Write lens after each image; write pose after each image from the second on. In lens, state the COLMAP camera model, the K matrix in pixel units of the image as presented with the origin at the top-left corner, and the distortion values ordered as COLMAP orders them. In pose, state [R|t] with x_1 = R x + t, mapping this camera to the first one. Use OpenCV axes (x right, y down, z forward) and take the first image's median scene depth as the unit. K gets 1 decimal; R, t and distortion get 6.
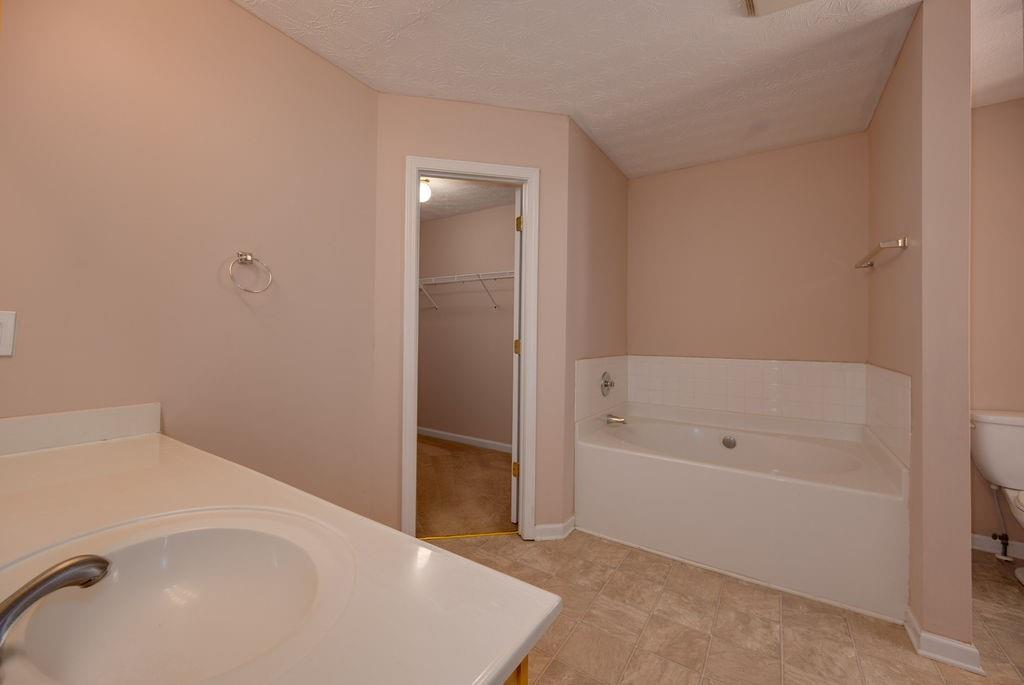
lens RADIAL K [[403.1, 0, 512.6], [0, 403.1, 330.8], [0, 0, 1]] dist [-0.000275, 0.000162]
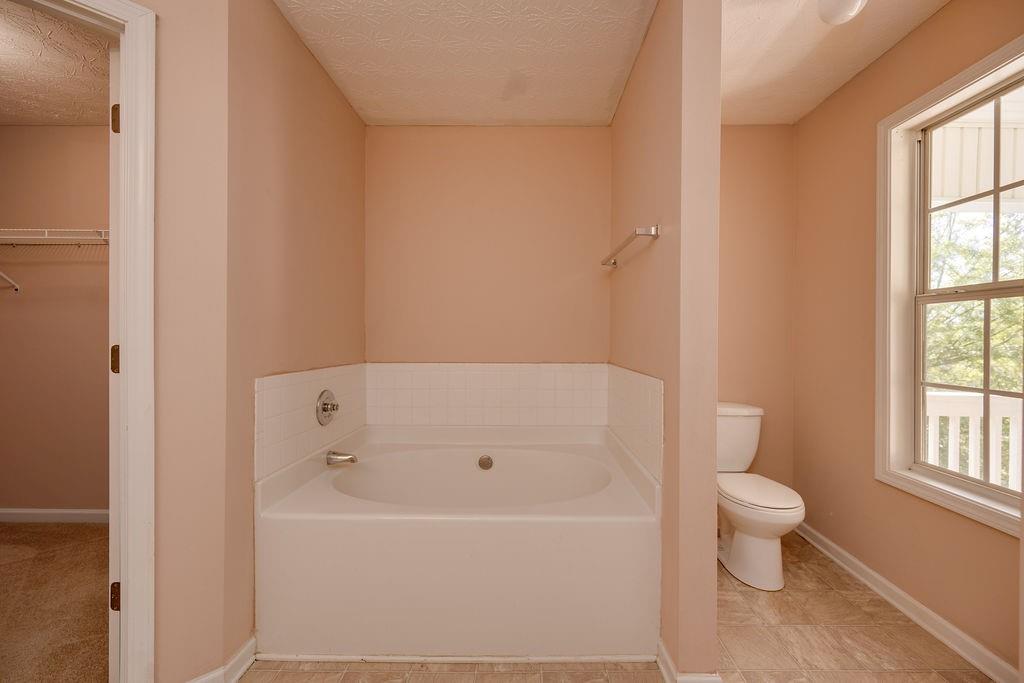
lens RADIAL K [[411.7, 0, 510.3], [0, 411.7, 335.6], [0, 0, 1]] dist [-0.000066, -0.000049]
pose [[0.857421, -0.002231, 0.514610, 0.165760], [-0.001261, 0.999978, 0.006436, 0.006346], [-0.514614, -0.006168, 0.857400, 0.283609]]
